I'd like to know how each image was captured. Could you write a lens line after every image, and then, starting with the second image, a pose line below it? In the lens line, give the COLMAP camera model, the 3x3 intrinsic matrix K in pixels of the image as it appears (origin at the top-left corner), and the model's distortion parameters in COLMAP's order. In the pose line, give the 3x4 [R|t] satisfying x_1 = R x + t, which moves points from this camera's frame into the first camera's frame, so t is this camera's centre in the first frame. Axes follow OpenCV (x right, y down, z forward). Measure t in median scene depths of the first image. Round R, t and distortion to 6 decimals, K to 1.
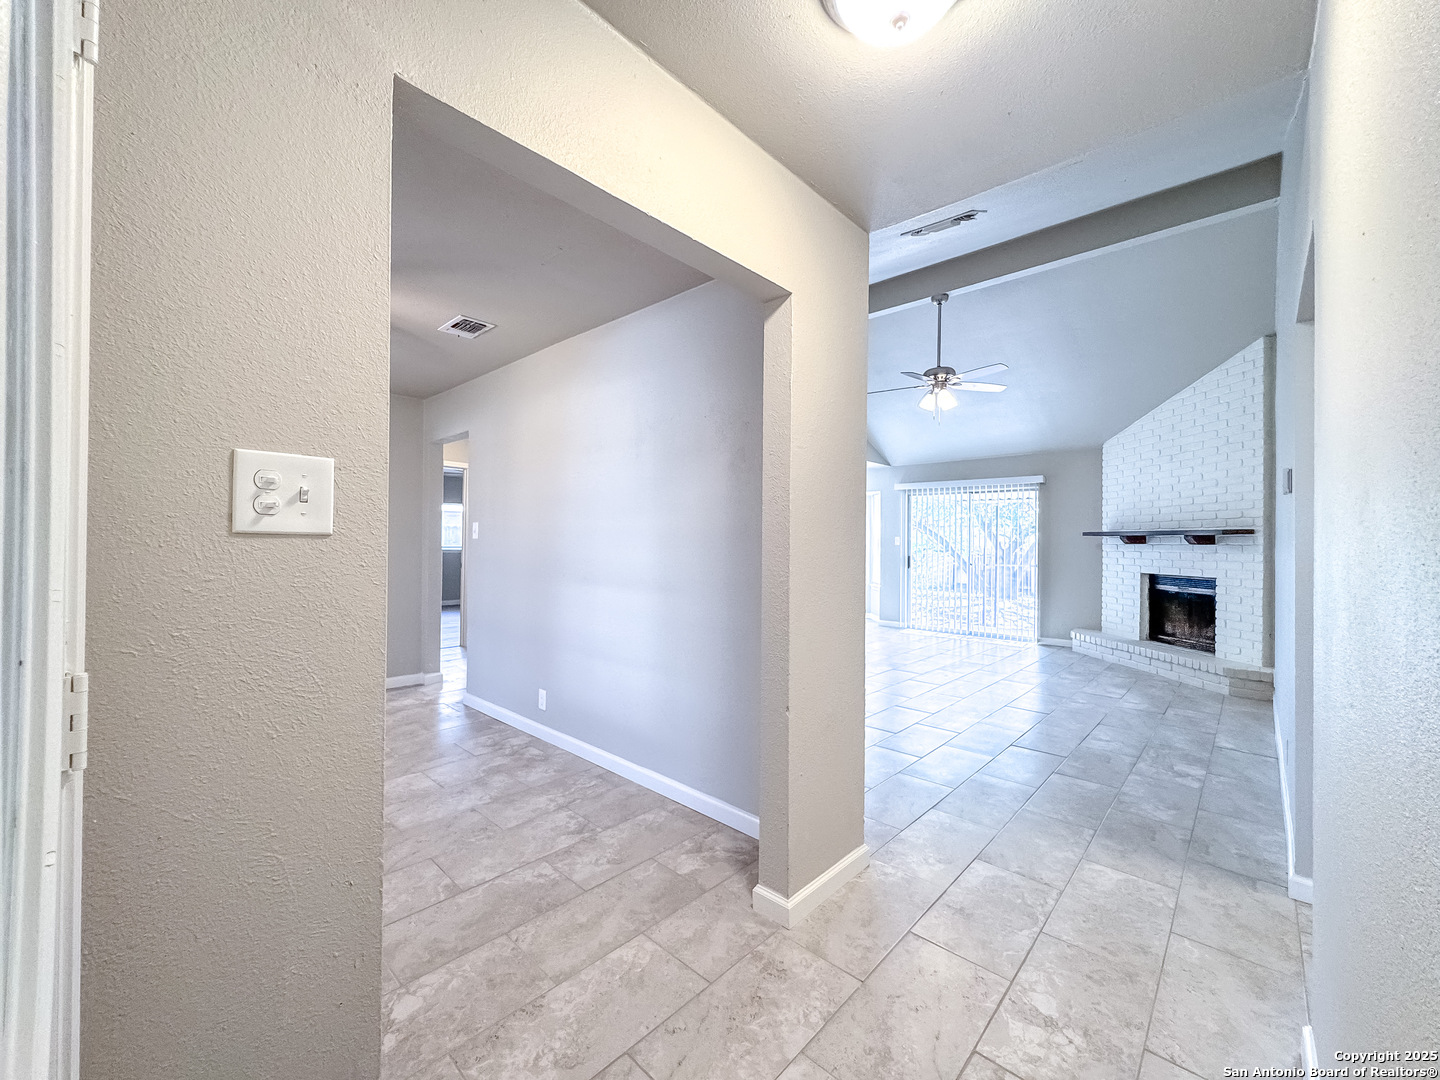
lens RADIAL K [[579.6, 0, 720.9], [0, 579.6, 538.7], [0, 0, 1]] dist [0.023879, 0.000117]
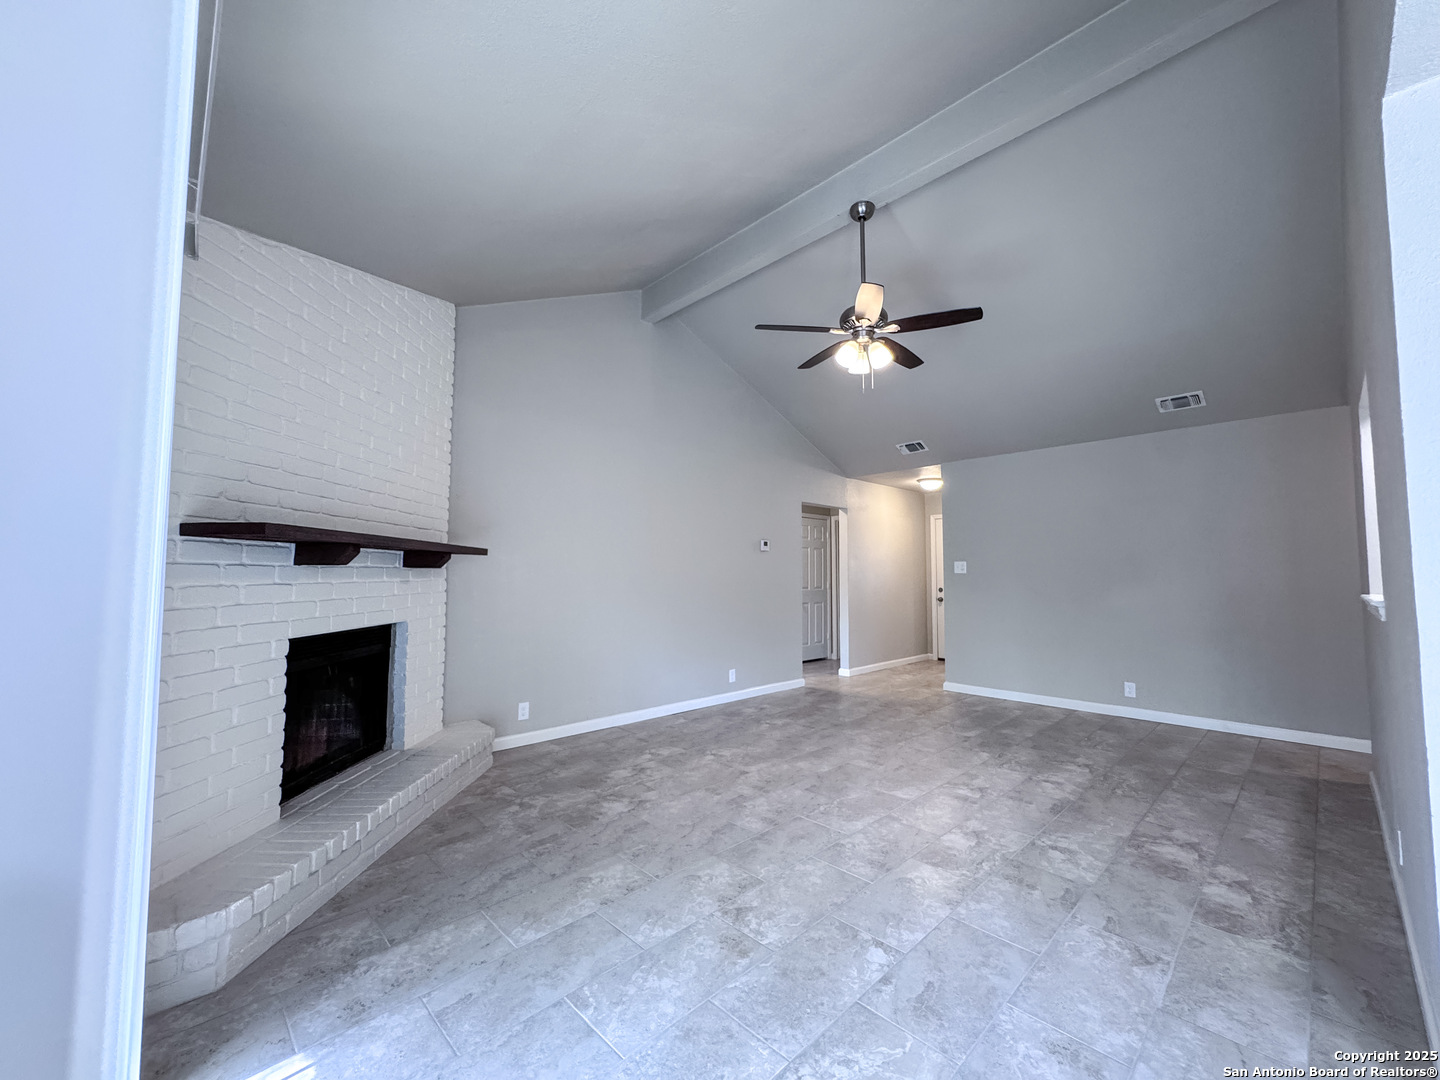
lens RADIAL K [[579.6, 0, 714.8], [0, 579.6, 538.7], [0, 0, 1]] dist [0.023879, 0.000117]
pose [[-0.997704, -0.011366, 0.066763, 0.451463], [-0.015668, 0.997809, -0.064278, 0.013951], [-0.065886, -0.065176, -0.995696, 1.504682]]
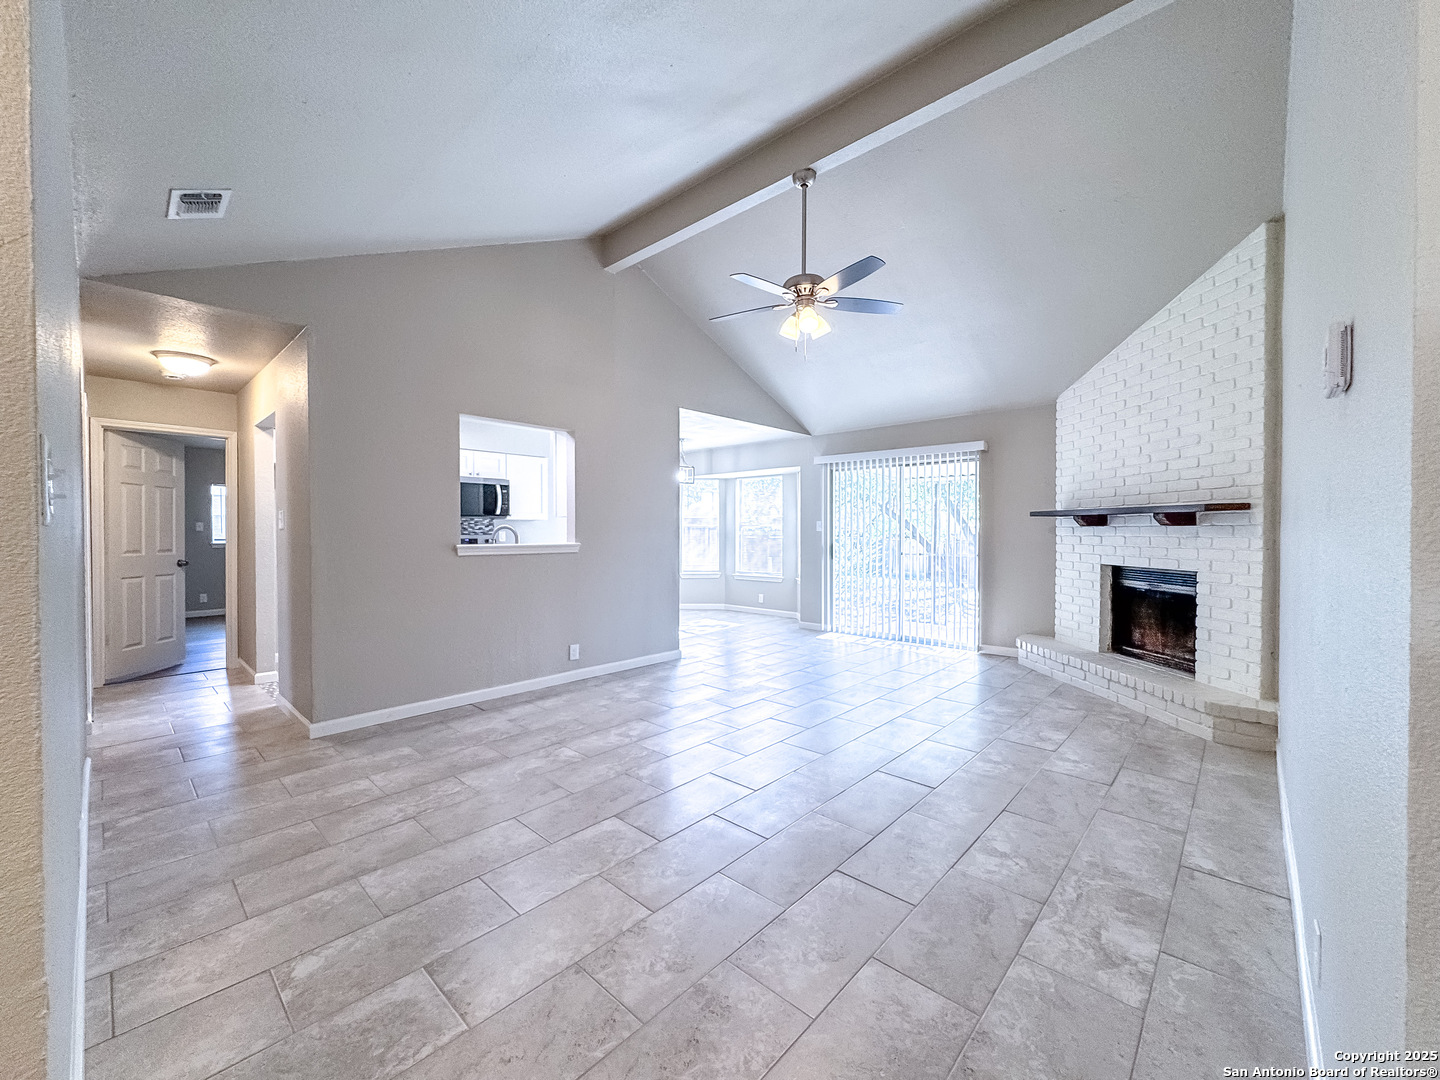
lens RADIAL K [[579.6, 0, 719.8], [0, 579.6, 536.6], [0, 0, 1]] dist [0.023879, 0.000117]
pose [[0.999933, -0.011469, 0.001342, 0.242593], [0.011445, 0.999799, 0.016442, 0.005250], [-0.001531, -0.016426, 0.999864, 0.266788]]
